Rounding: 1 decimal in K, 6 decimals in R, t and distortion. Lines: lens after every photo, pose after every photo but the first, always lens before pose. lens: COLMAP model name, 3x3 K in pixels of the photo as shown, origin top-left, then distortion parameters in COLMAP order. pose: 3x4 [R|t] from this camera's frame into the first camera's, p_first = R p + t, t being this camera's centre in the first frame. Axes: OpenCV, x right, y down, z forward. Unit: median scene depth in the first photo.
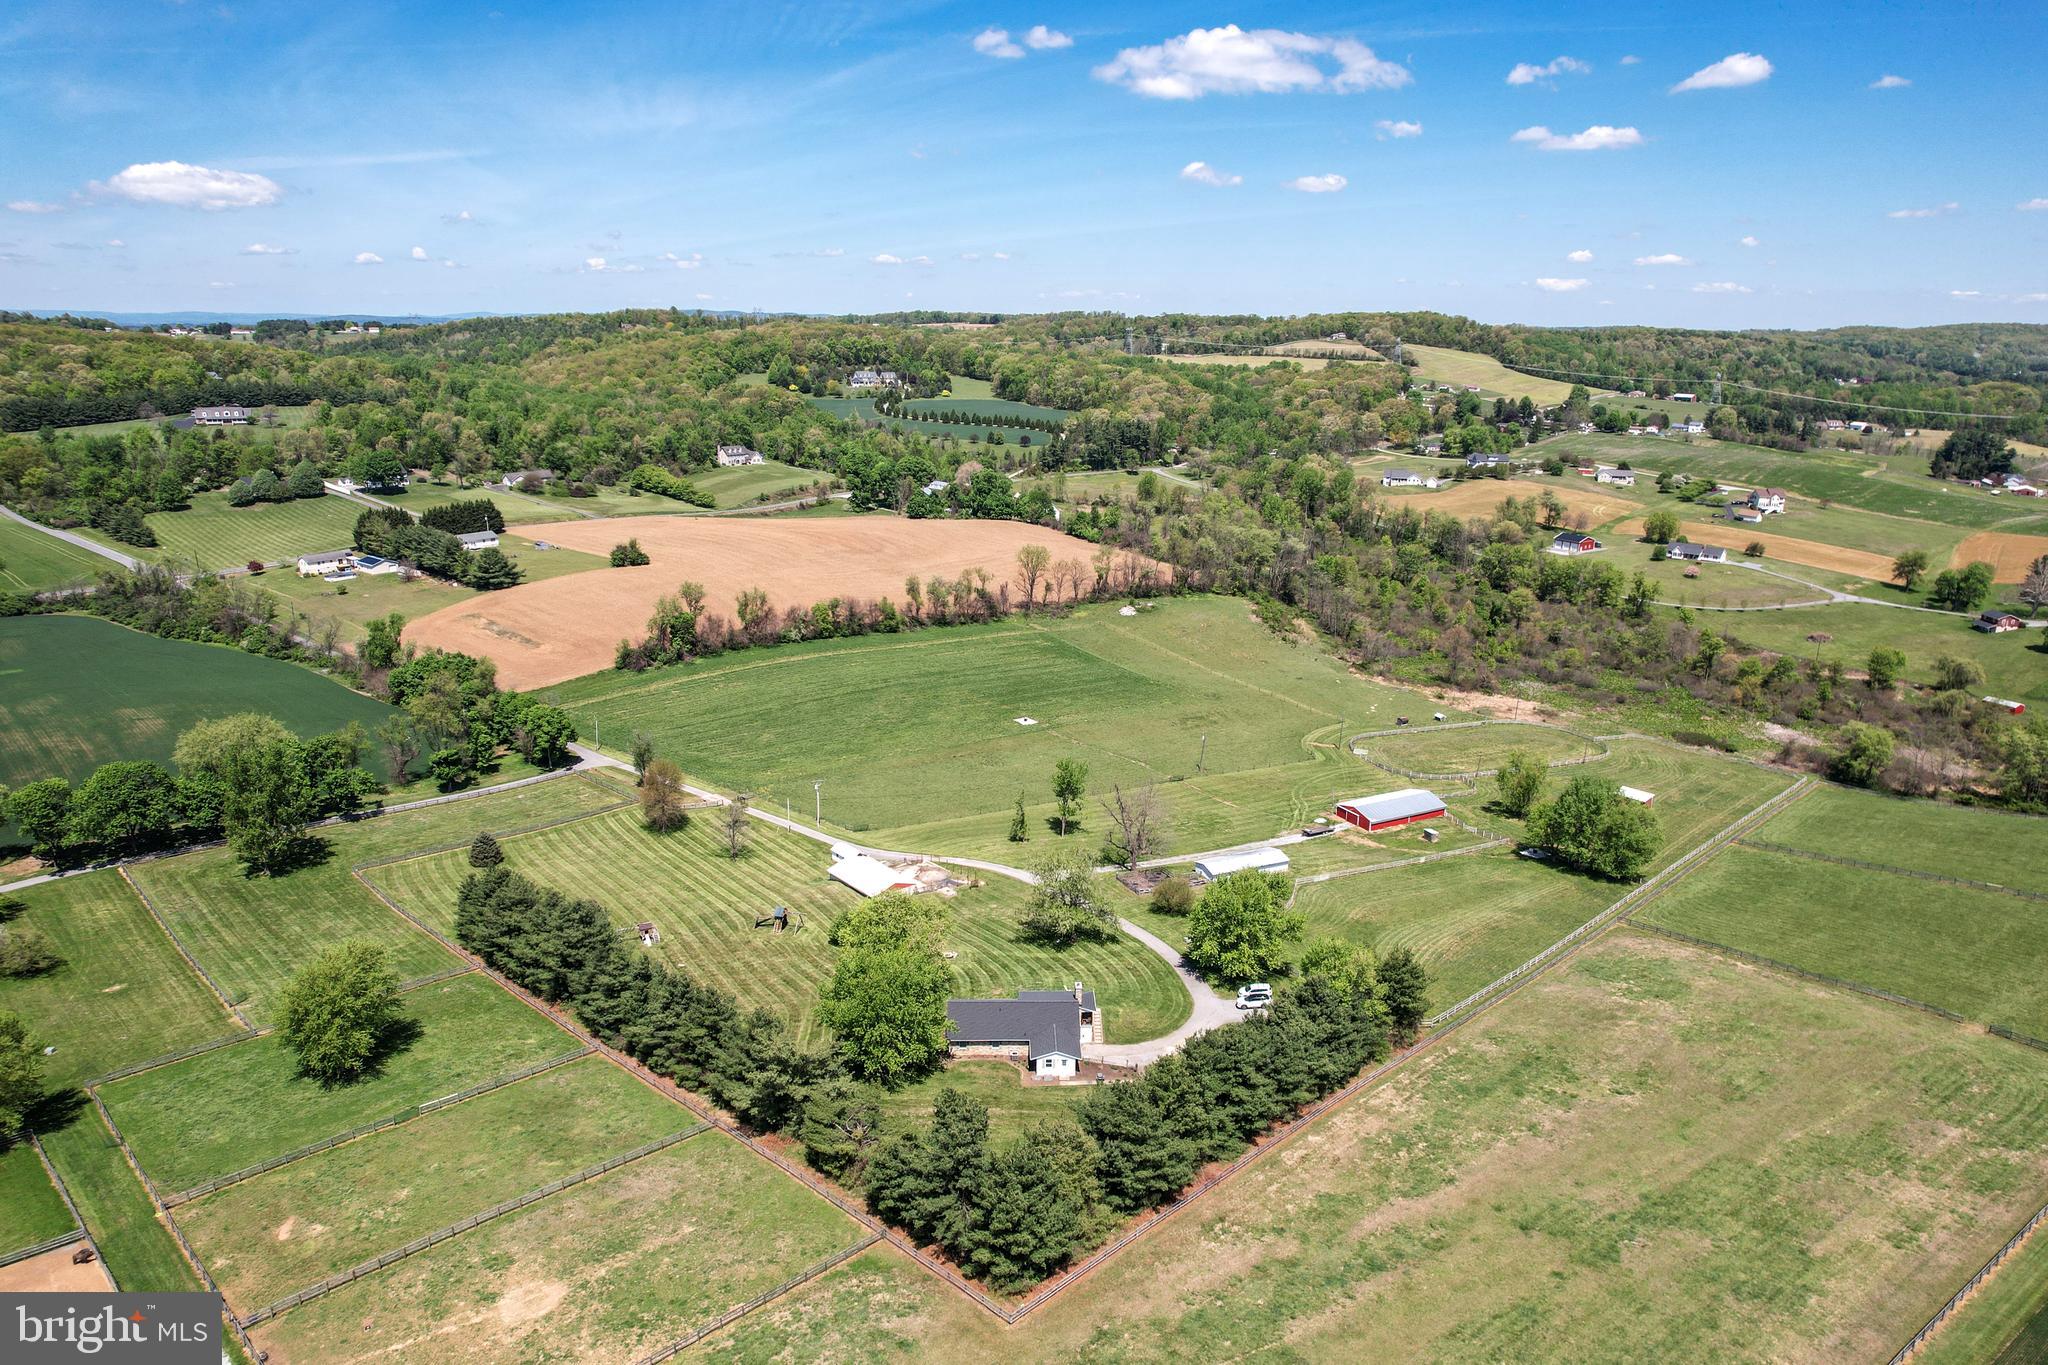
lens RADIAL K [[1311.3, 0, 1024.7], [0, 1311.3, 696.5], [0, 0, 1]] dist [-0.066026, 0.046807]
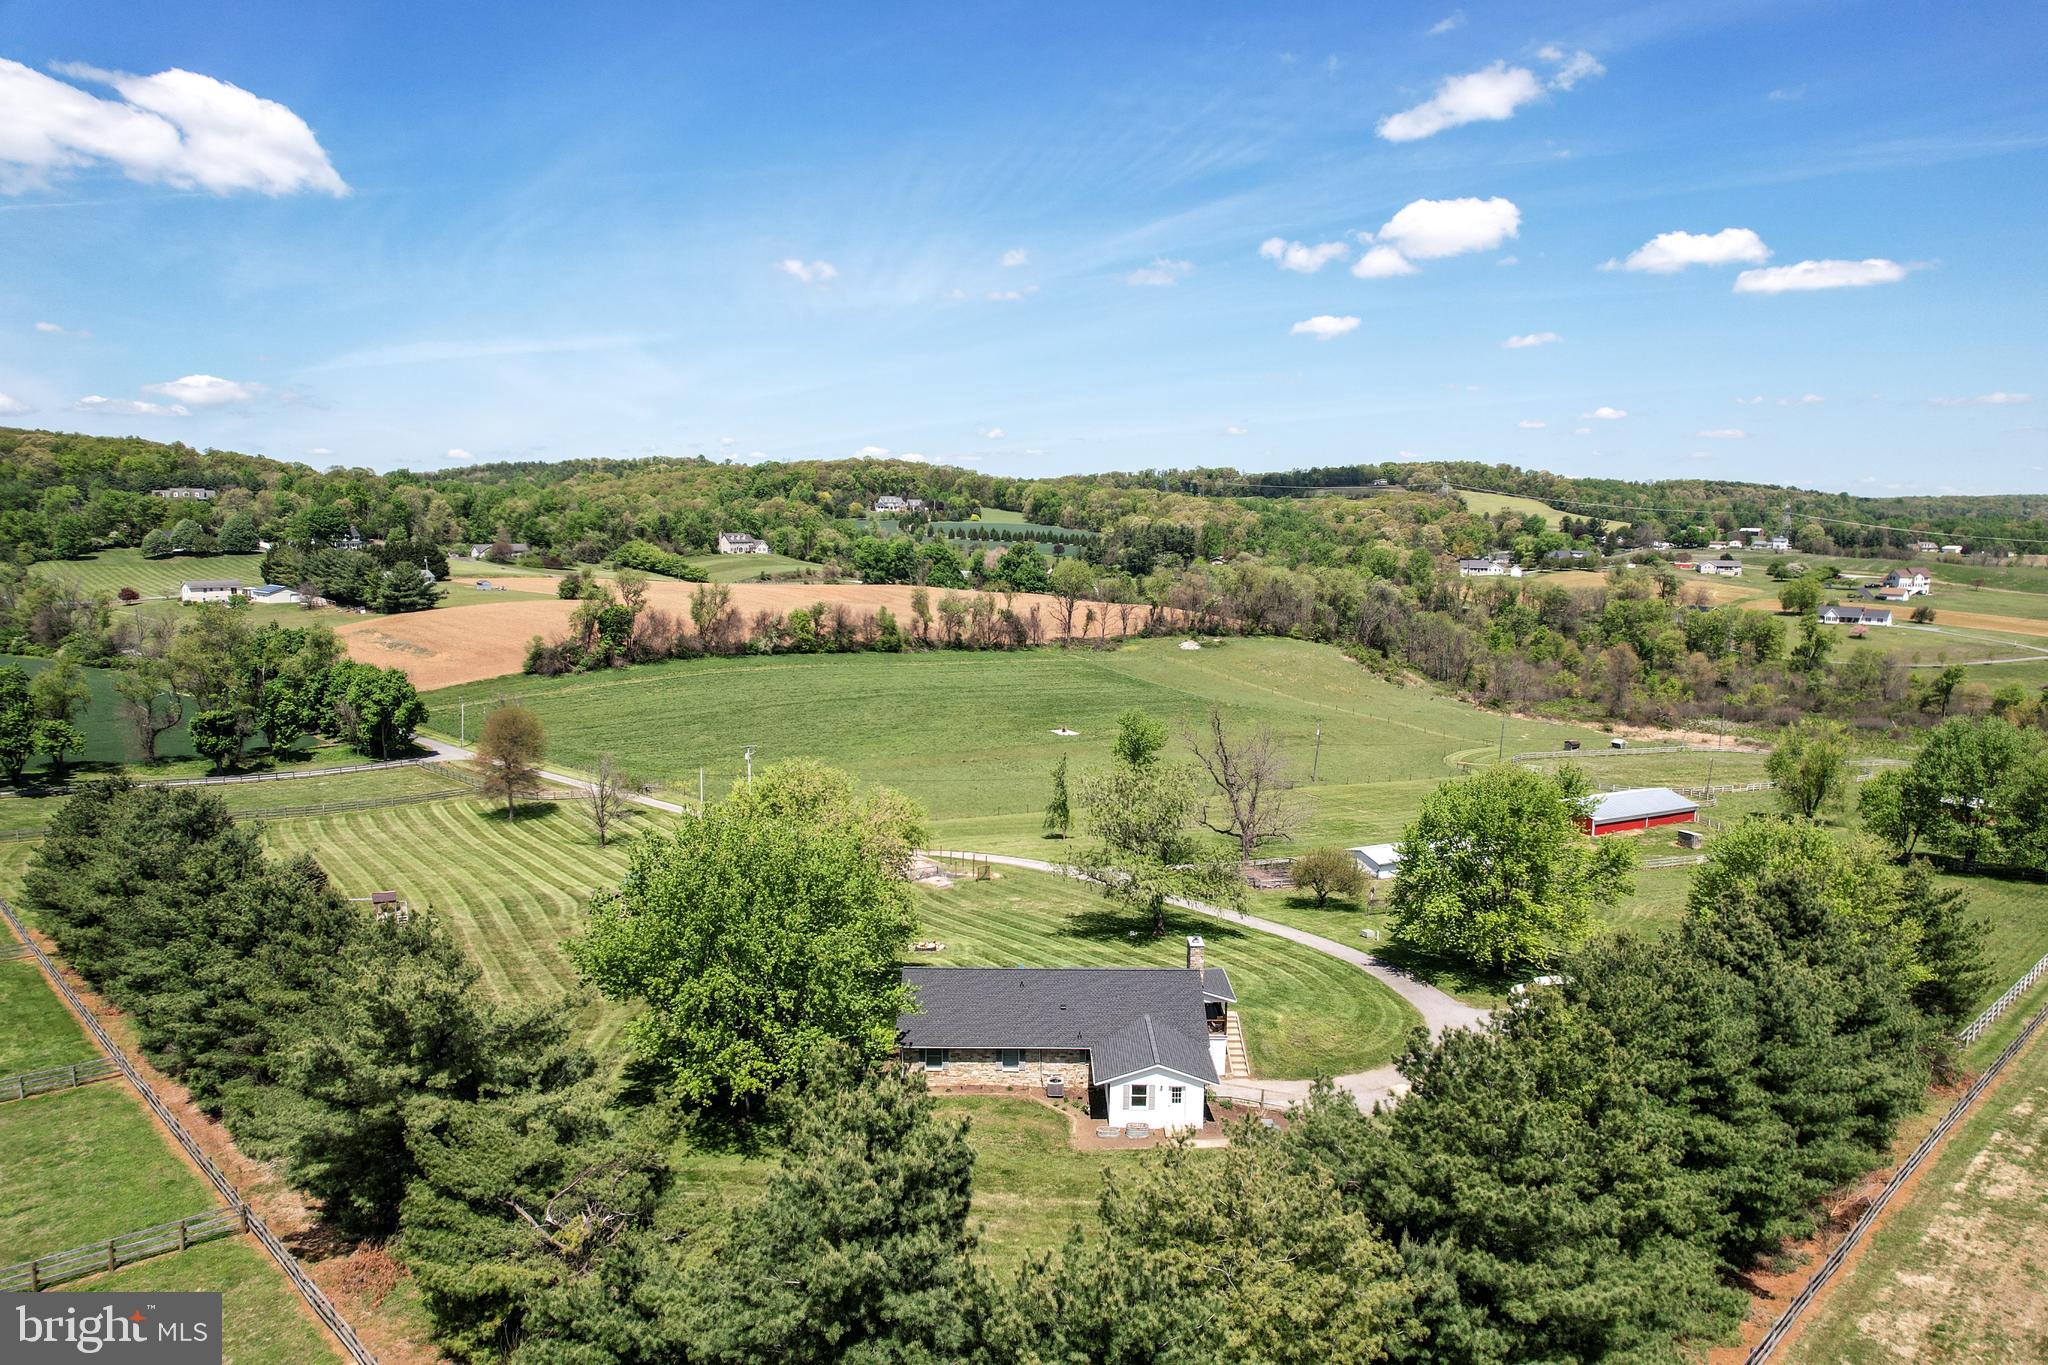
lens RADIAL K [[1302.8, 0, 1027.3], [0, 1302.8, 694.5], [0, 0, 1]] dist [-0.074641, 0.068365]
pose [[0.999753, 0.001728, -0.022138, -0.003855], [-0.004938, 0.989304, -0.145788, 0.105615], [0.021649, 0.145861, 0.989068, 0.283112]]
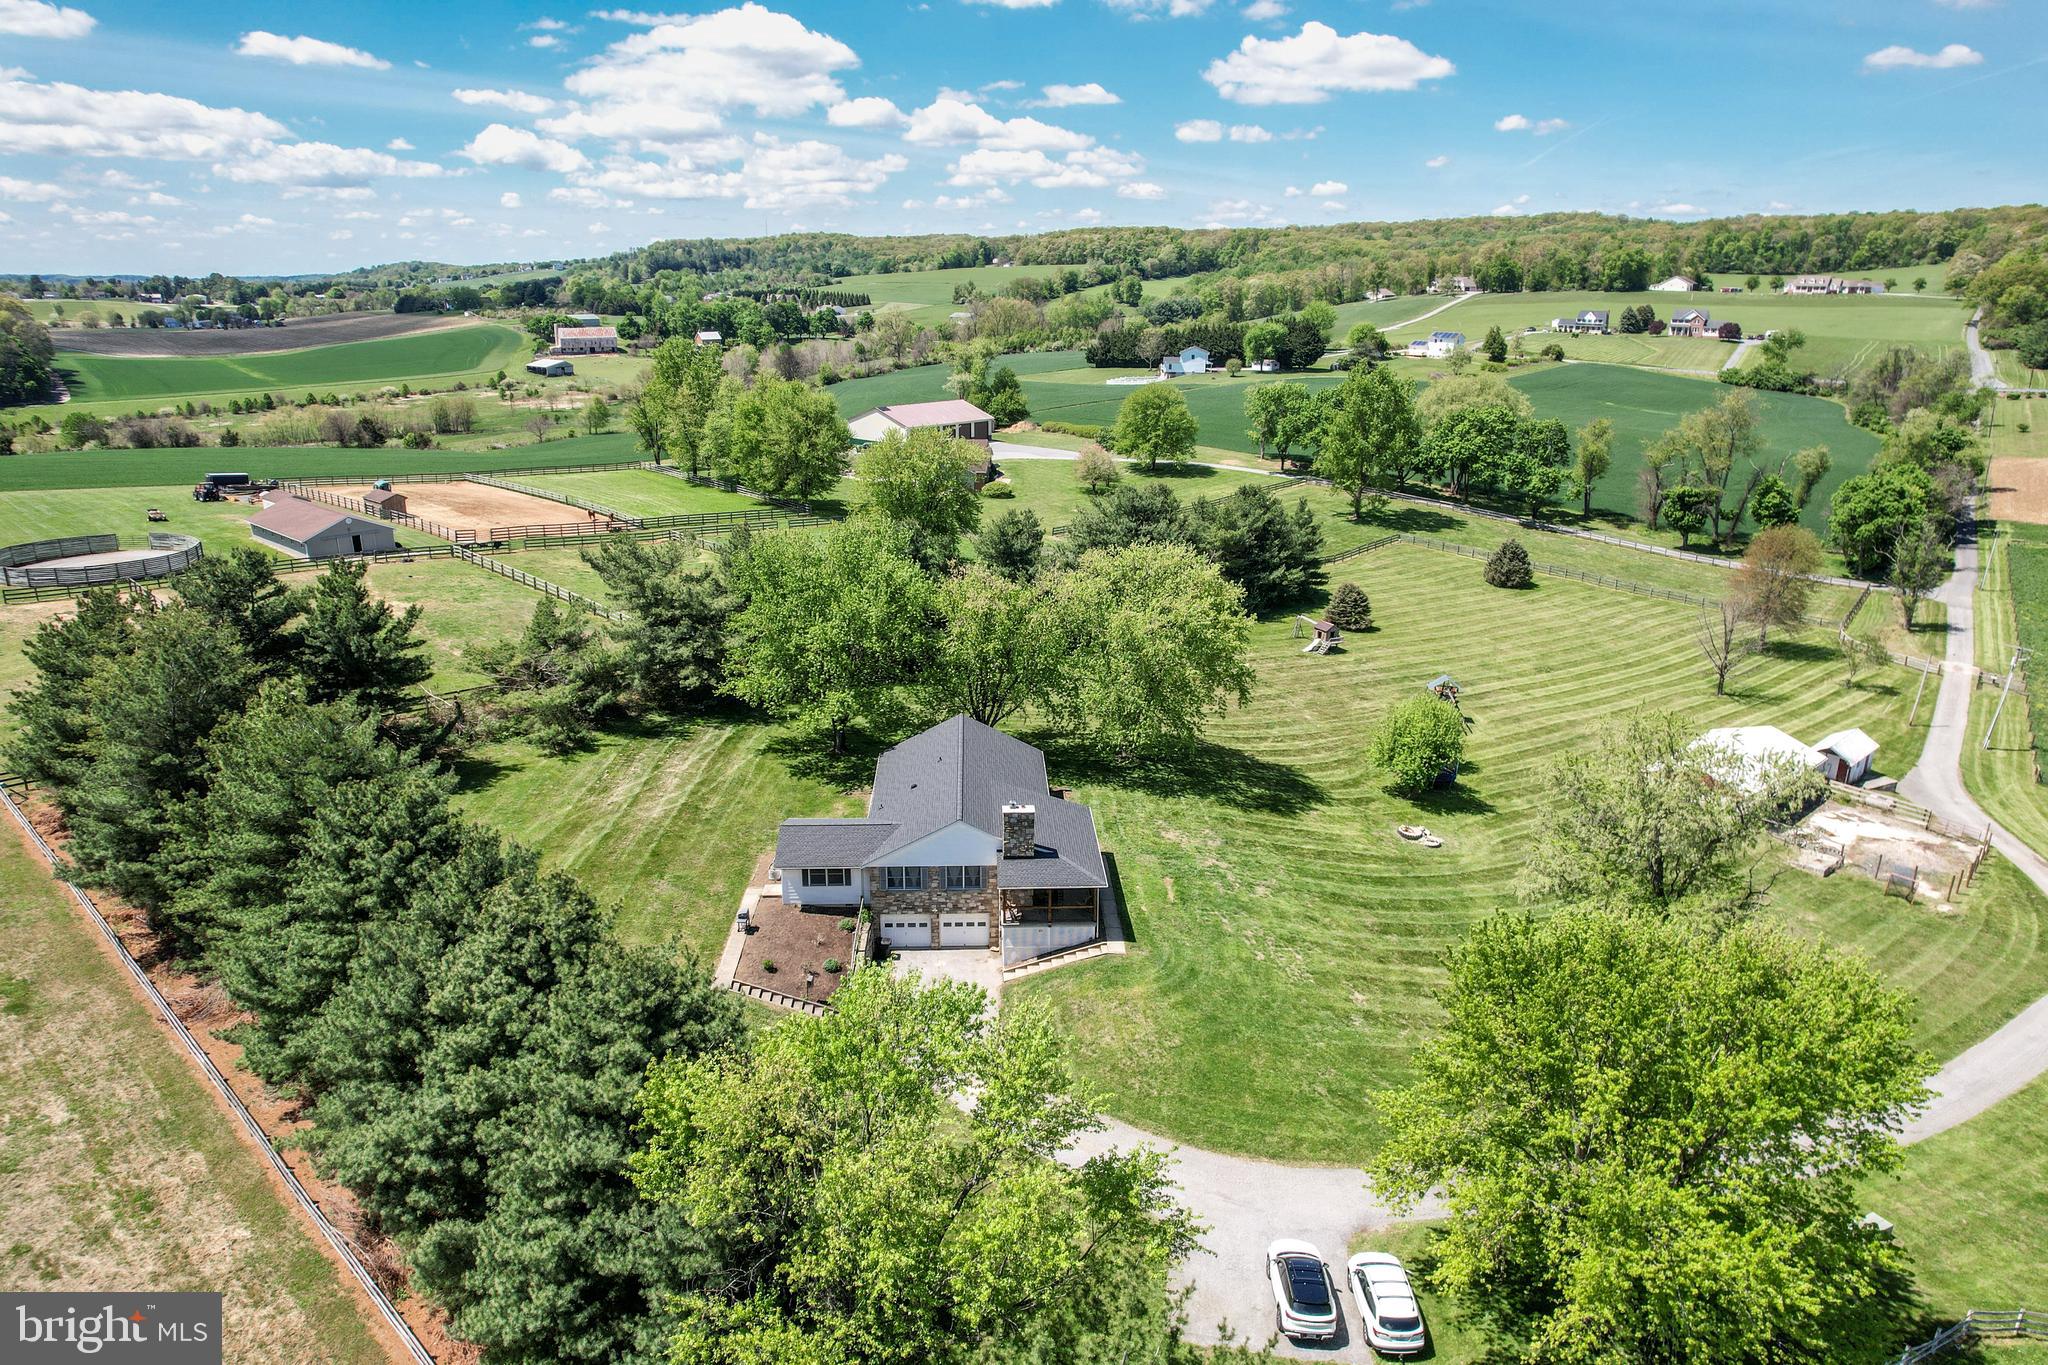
lens RADIAL K [[1302.8, 0, 1027.3], [0, 1302.8, 694.5], [0, 0, 1]] dist [-0.074641, 0.068365]
pose [[0.025129, 0.302257, -0.952895, 0.207485], [-0.287762, 0.915039, 0.282661, 0.042037], [0.957372, 0.267104, 0.109972, 0.495925]]
